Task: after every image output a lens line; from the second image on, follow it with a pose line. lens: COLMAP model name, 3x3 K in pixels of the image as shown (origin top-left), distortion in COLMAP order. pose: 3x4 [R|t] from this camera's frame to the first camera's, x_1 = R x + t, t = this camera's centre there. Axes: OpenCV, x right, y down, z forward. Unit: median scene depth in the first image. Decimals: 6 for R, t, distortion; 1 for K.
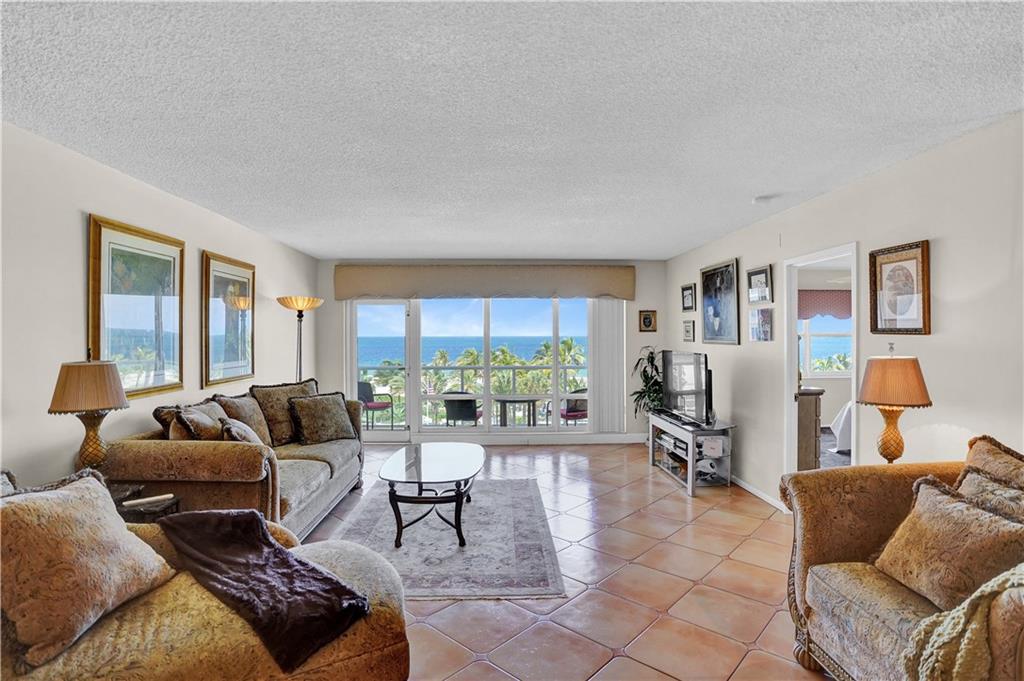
lens RADIAL K [[496.7, 0, 507.8], [0, 496.7, 336.3], [0, 0, 1]] dist [-0.034280, 0.006785]
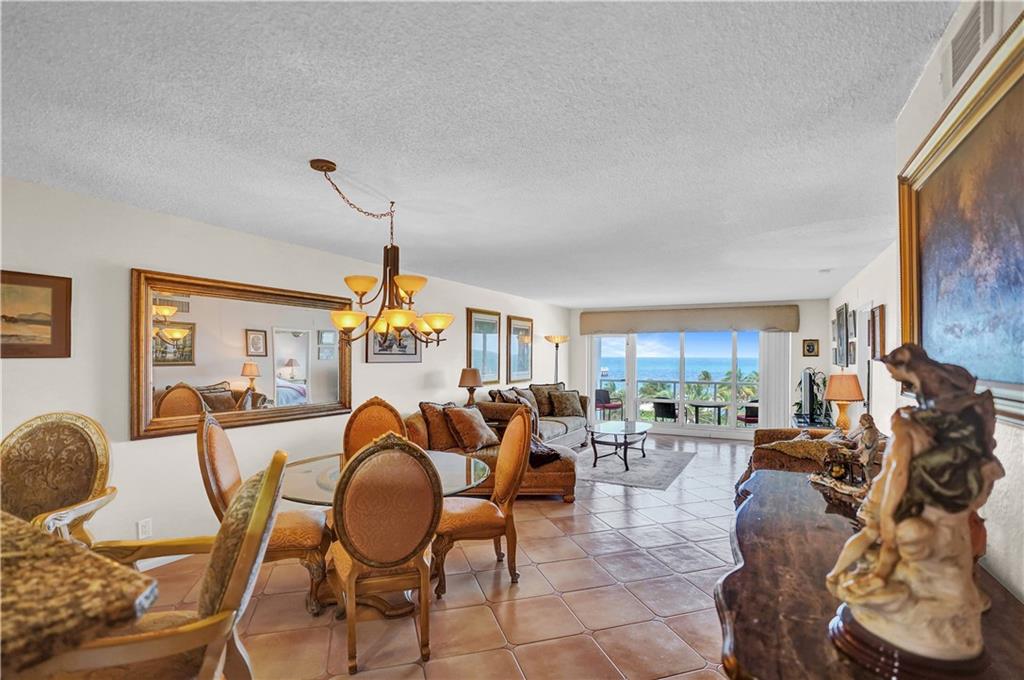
lens RADIAL K [[496.7, 0, 550.2], [0, 496.7, 367.3], [0, 0, 1]] dist [-0.034280, 0.006785]
pose [[0.896727, 0.014309, -0.442353, 0.345468], [-0.005853, 0.999773, 0.020475, -0.003951], [0.442546, -0.015772, 0.896607, -0.597273]]
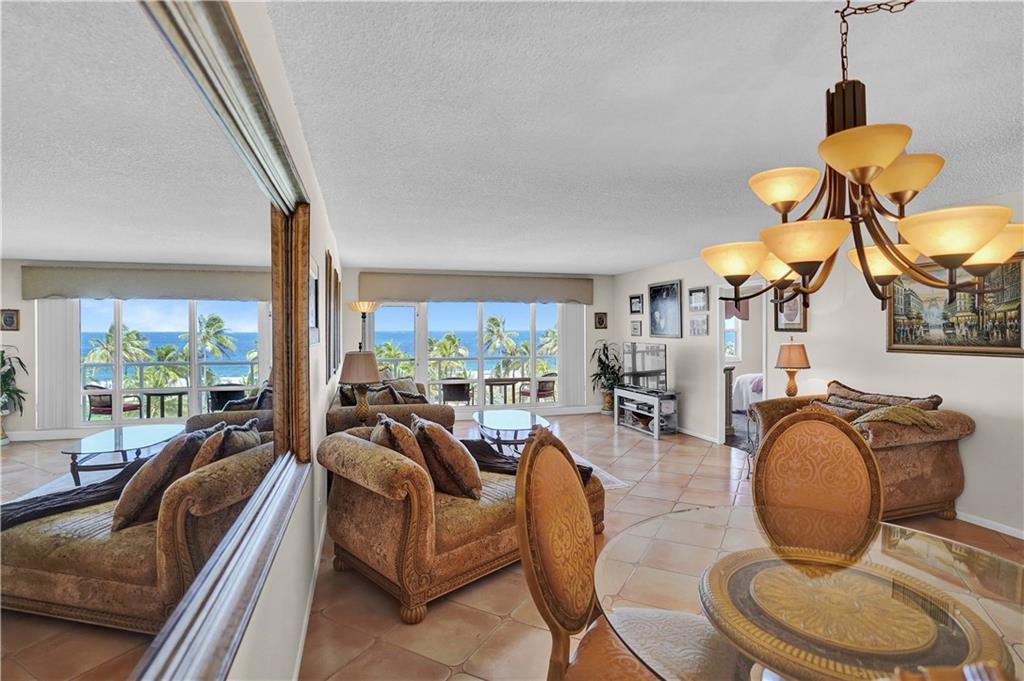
lens RADIAL K [[496.7, 0, 511.1], [0, 496.7, 332.6], [0, 0, 1]] dist [-0.034280, 0.006785]
pose [[0.966949, -0.004082, 0.254936, -0.411996], [0.003319, 0.999989, 0.003423, -0.005979], [-0.254947, -0.002464, 0.966952, -0.316161]]
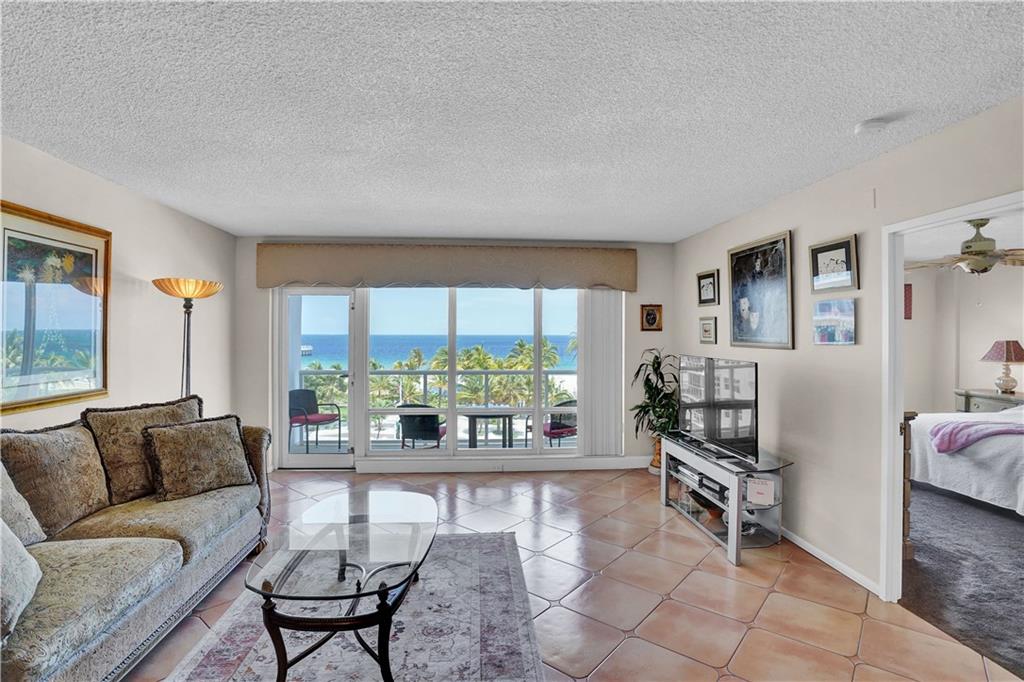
lens RADIAL K [[496.7, 0, 502.2], [0, 496.7, 332.0], [0, 0, 1]] dist [-0.034280, 0.006785]
pose [[0.999176, 0.005991, 0.040149, 0.009213], [-0.005790, 0.999970, -0.005110, -0.002395], [-0.040178, 0.004873, 0.999181, 0.290460]]
